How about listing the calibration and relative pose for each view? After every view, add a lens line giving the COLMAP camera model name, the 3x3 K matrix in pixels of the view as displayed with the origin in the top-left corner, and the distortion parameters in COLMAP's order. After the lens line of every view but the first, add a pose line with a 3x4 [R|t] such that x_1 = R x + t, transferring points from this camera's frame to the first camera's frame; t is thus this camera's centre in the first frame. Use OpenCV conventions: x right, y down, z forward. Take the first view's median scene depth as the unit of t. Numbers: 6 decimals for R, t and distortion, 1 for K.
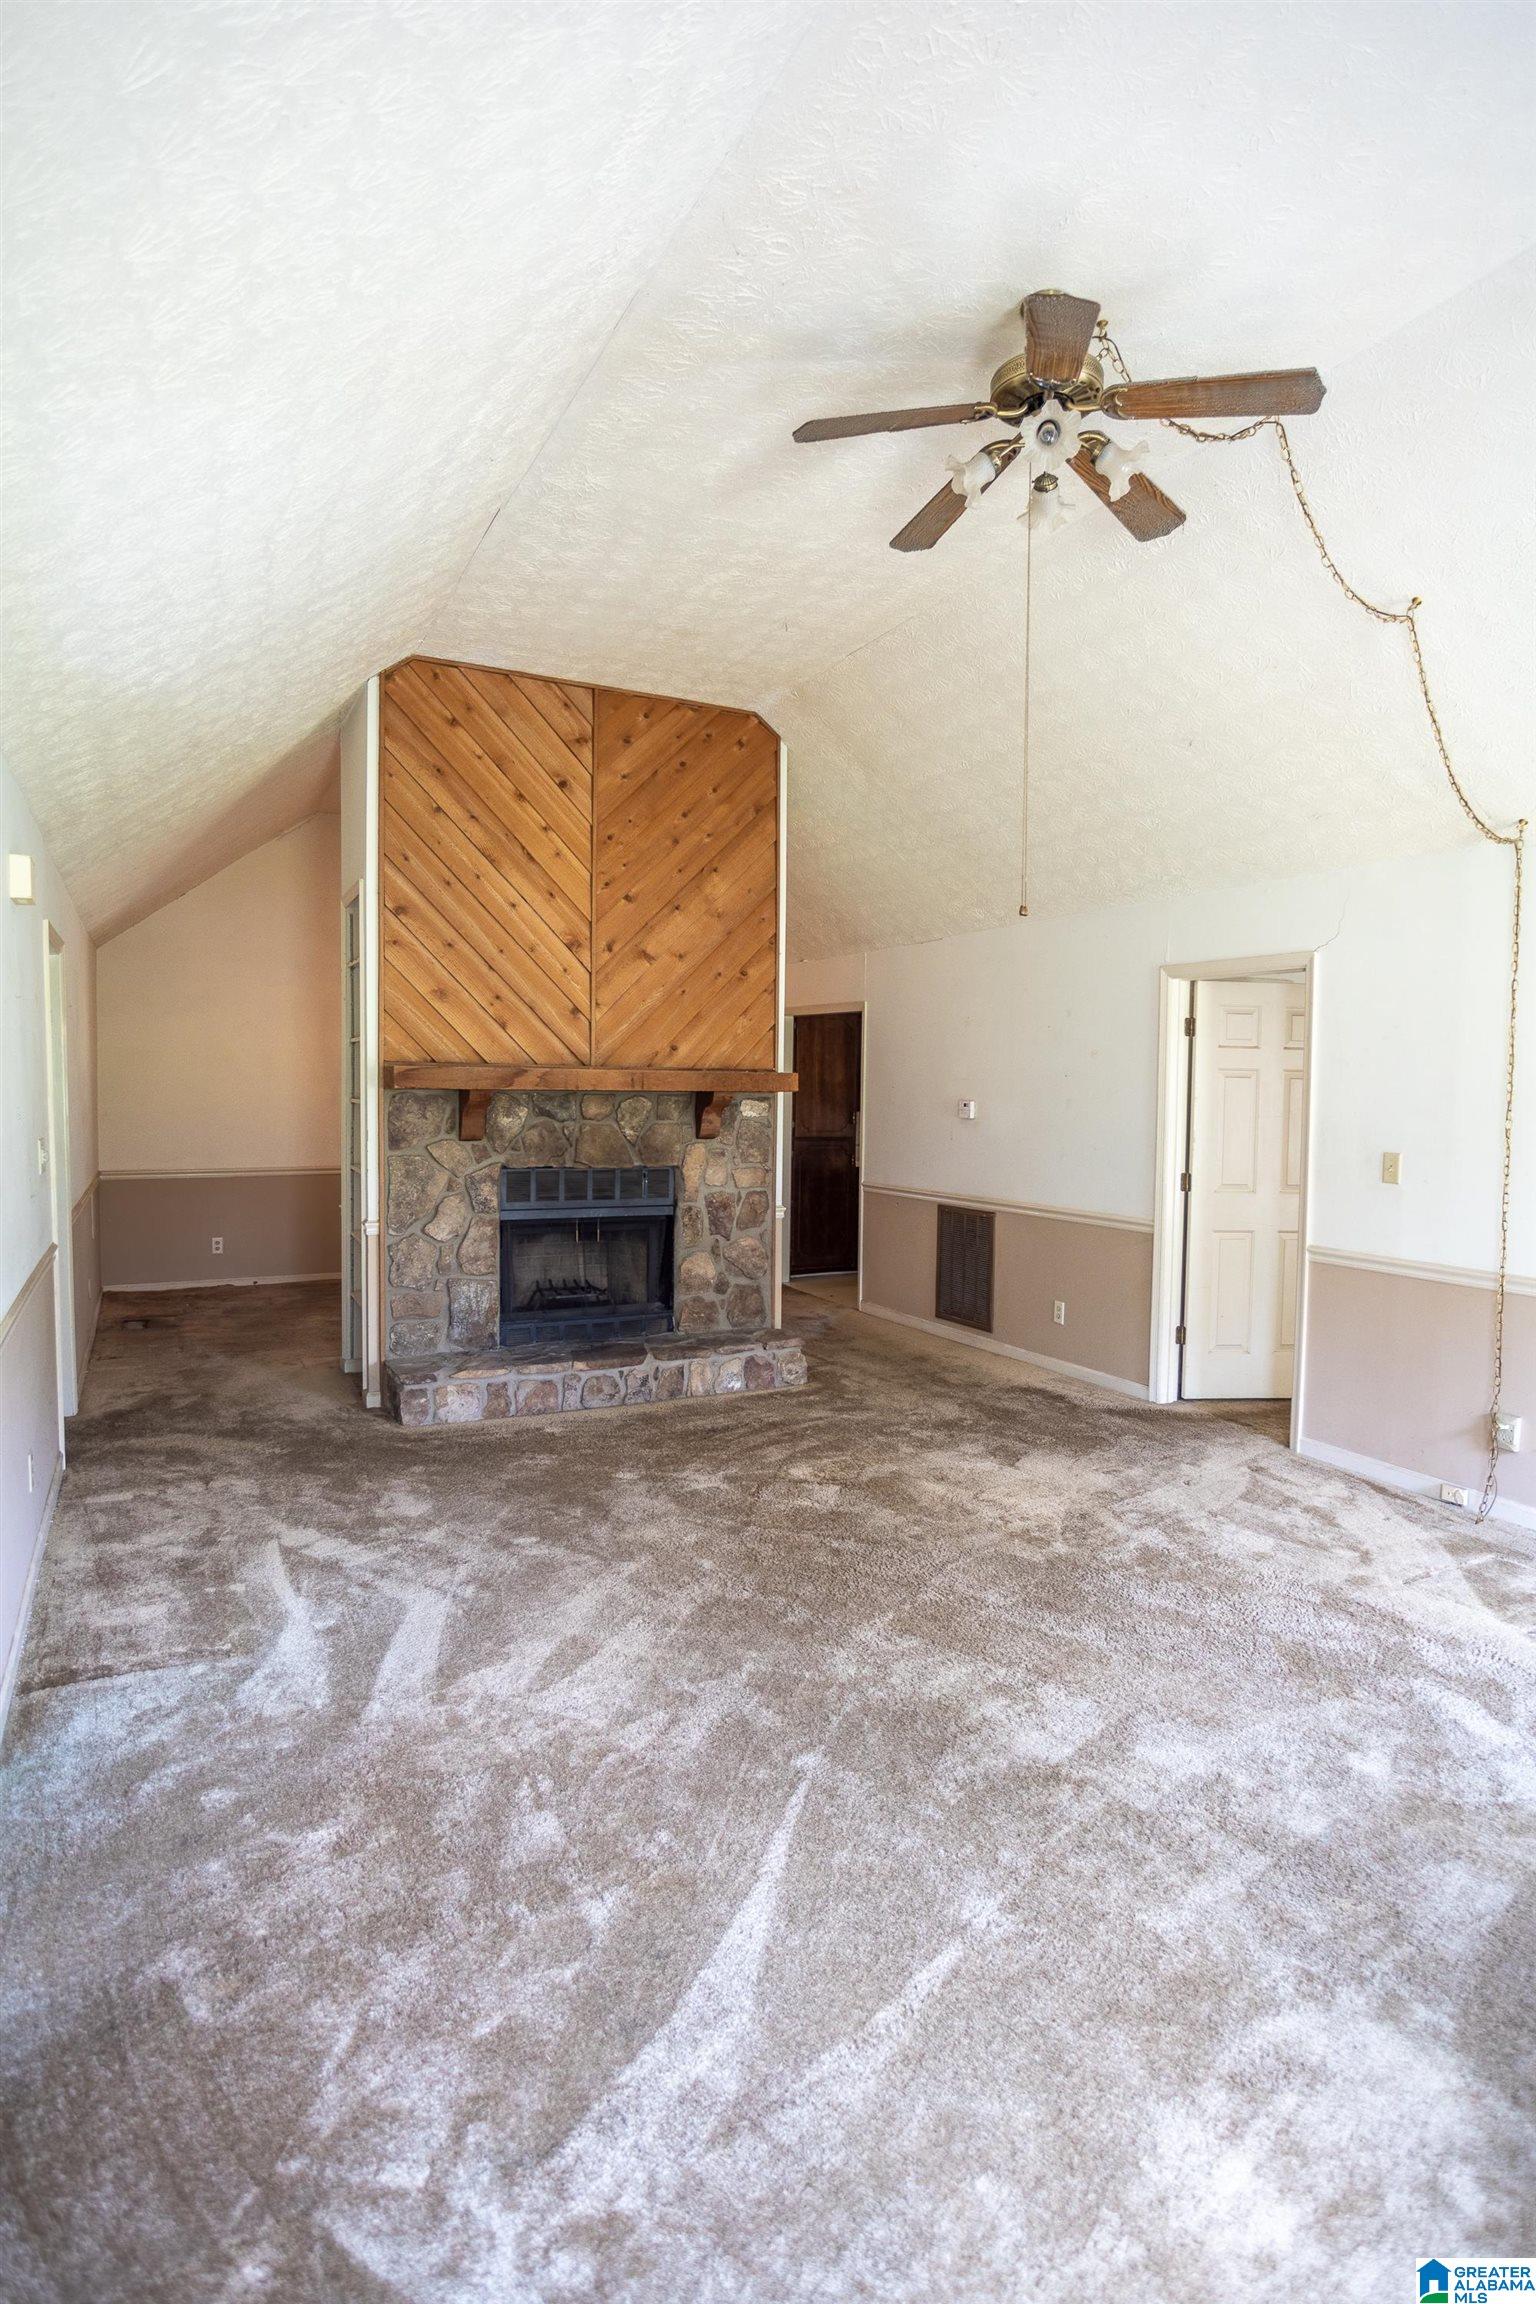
lens RADIAL K [[1228.4, 0, 770.1], [0, 1228.4, 1139.6], [0, 0, 1]] dist [-0.024219, 0.000120]
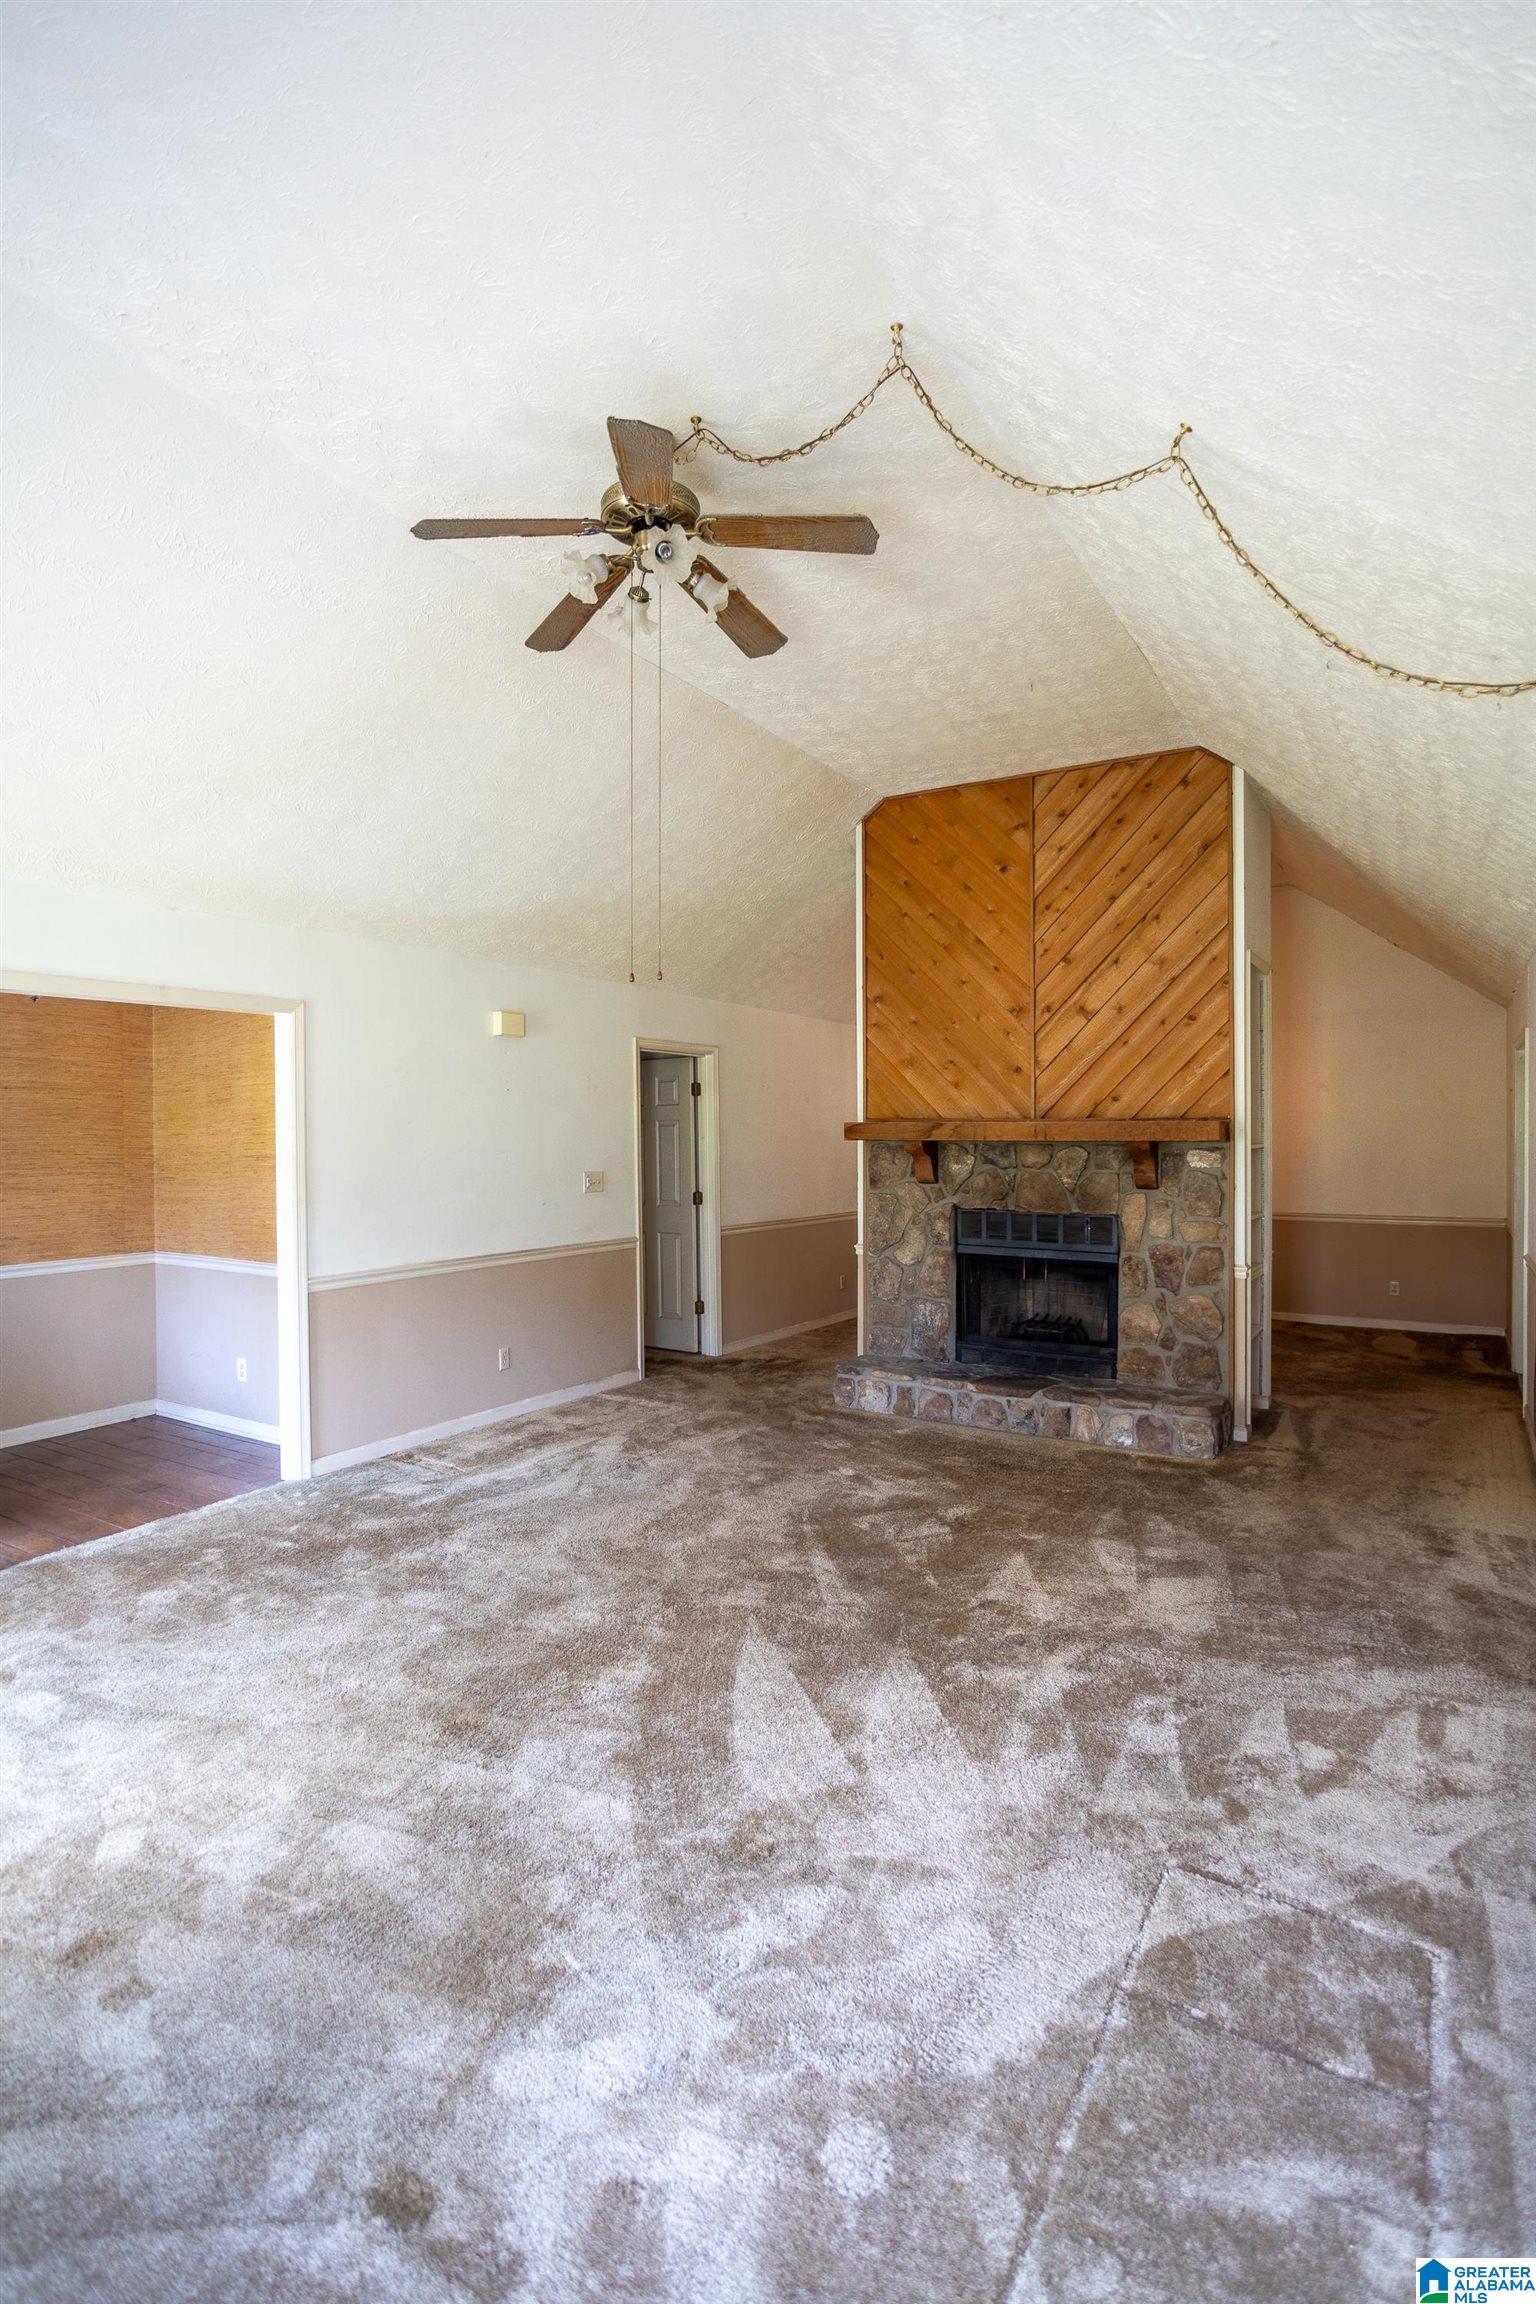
lens RADIAL K [[1098.8, 0, 775.4], [0, 1098.8, 1144.2], [0, 0, 1]] dist [-0.048665, 0.030641]
pose [[0.518995, -0.003779, -0.854769, 0.580470], [-0.028814, 0.999345, -0.021913, -0.009462], [0.854291, 0.036002, 0.518546, 0.307292]]
